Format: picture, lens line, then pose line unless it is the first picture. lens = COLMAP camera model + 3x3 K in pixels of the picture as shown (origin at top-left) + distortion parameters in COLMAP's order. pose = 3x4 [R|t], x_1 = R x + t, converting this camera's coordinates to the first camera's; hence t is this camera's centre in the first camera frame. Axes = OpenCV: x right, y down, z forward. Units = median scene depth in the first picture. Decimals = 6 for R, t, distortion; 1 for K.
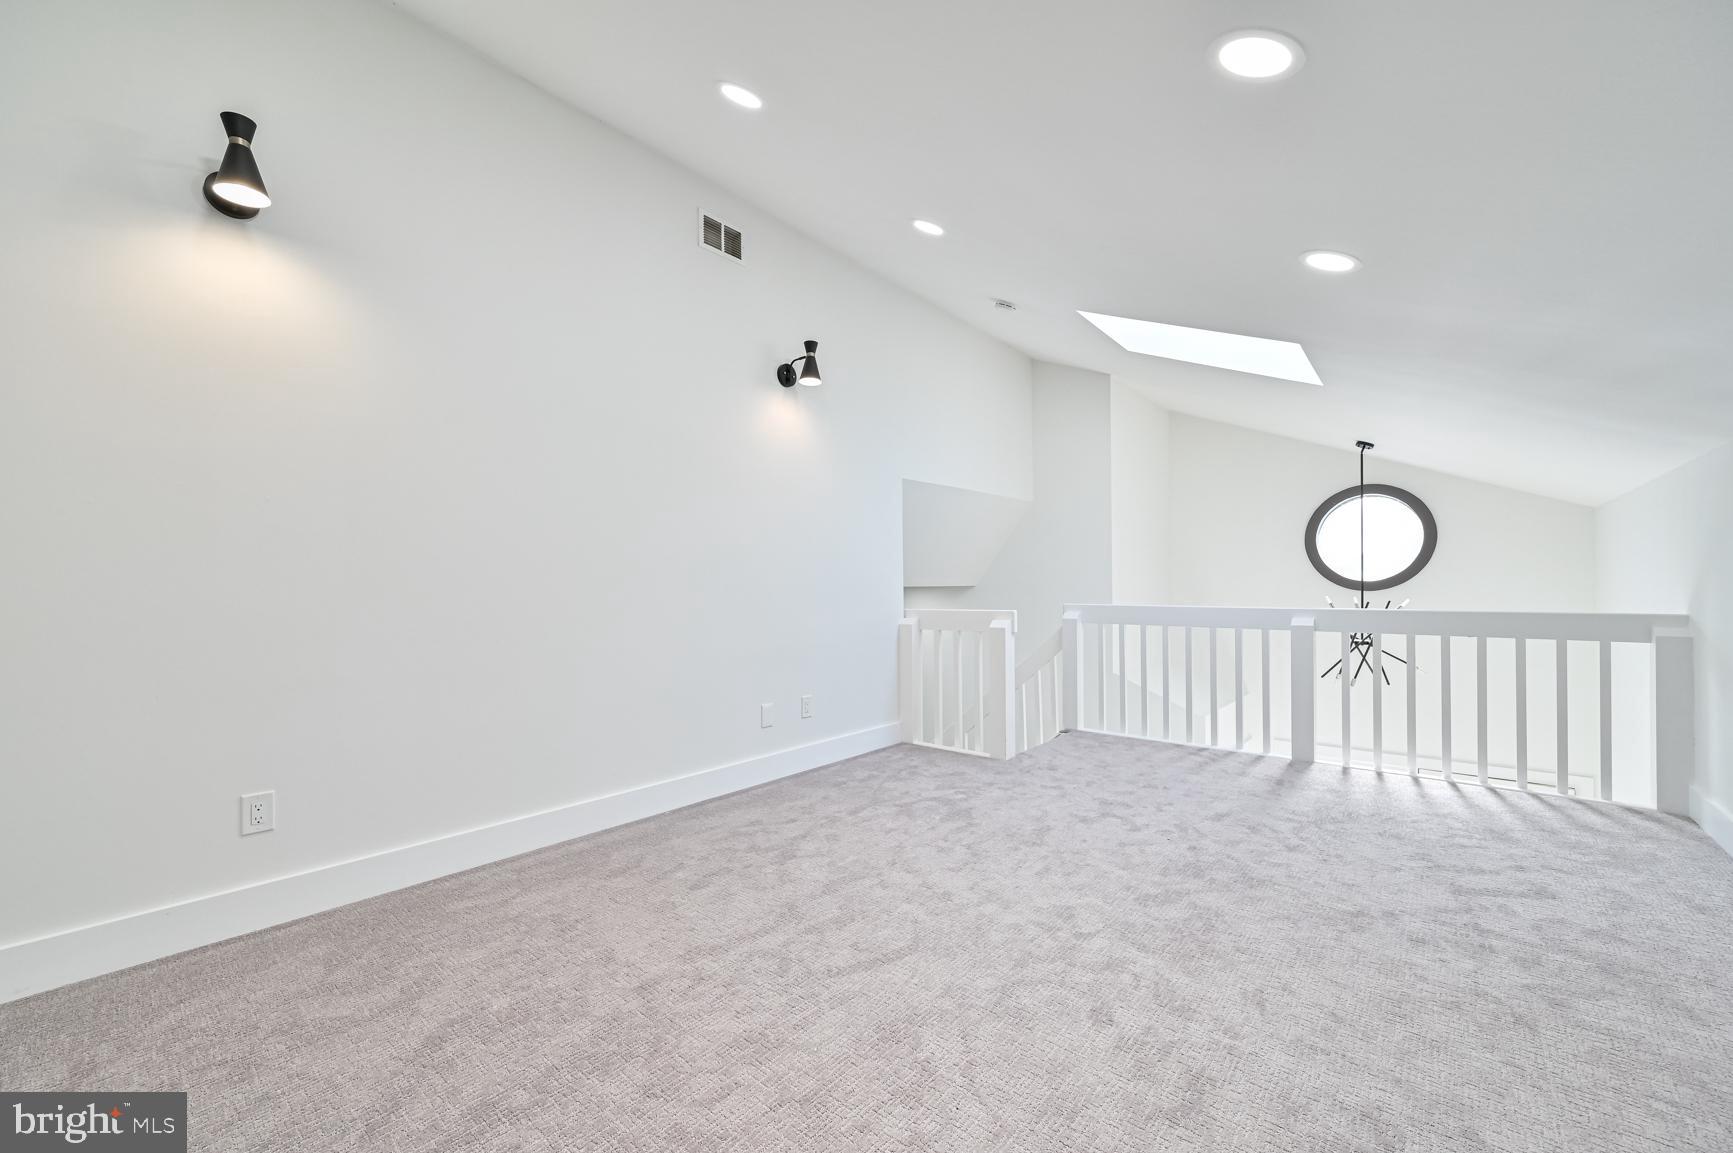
lens RADIAL K [[693.5, 0, 861.0], [0, 693.5, 578.9], [0, 0, 1]] dist [0.001624, 0.000218]
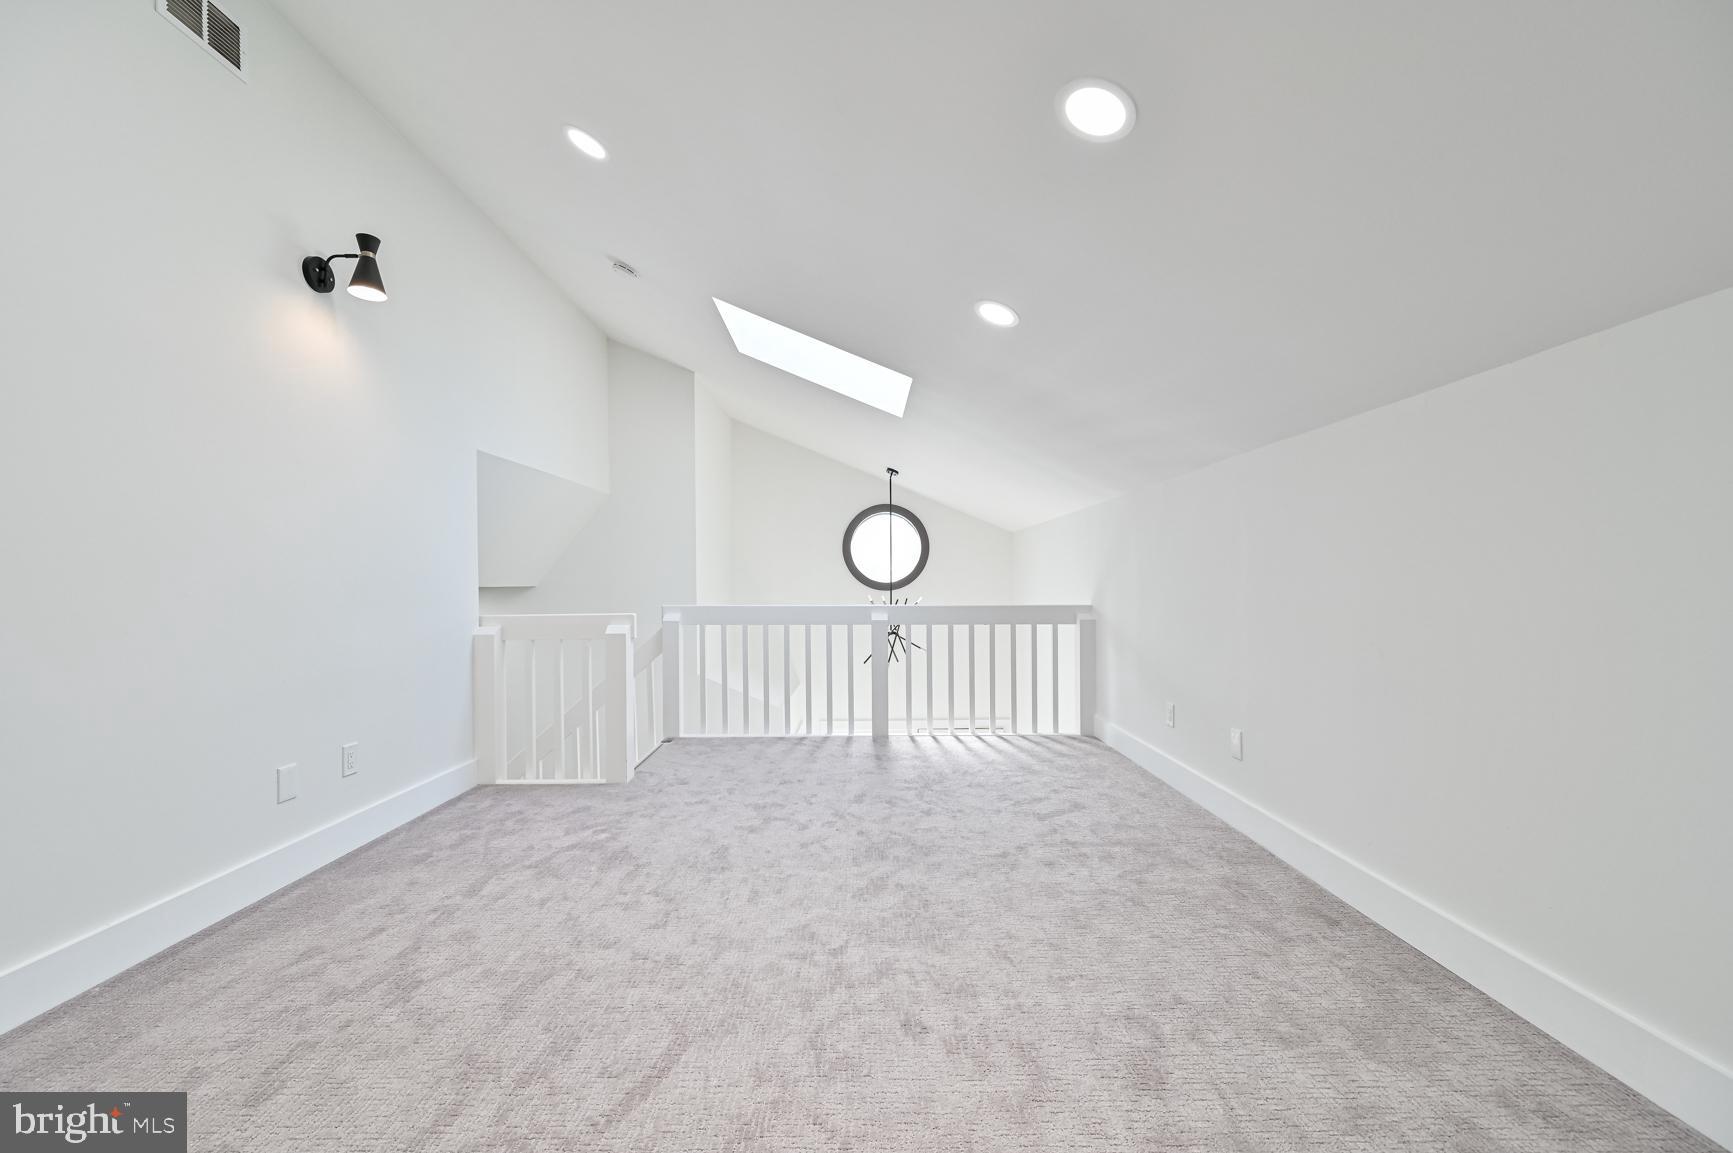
lens RADIAL K [[693.5, 0, 863.8], [0, 693.5, 580.1], [0, 0, 1]] dist [0.001624, 0.000218]
pose [[0.750181, 0.006715, 0.661198, -0.185733], [-0.006749, 0.999974, -0.002498, 0.003681], [-0.661198, -0.002589, 0.750207, 0.168891]]
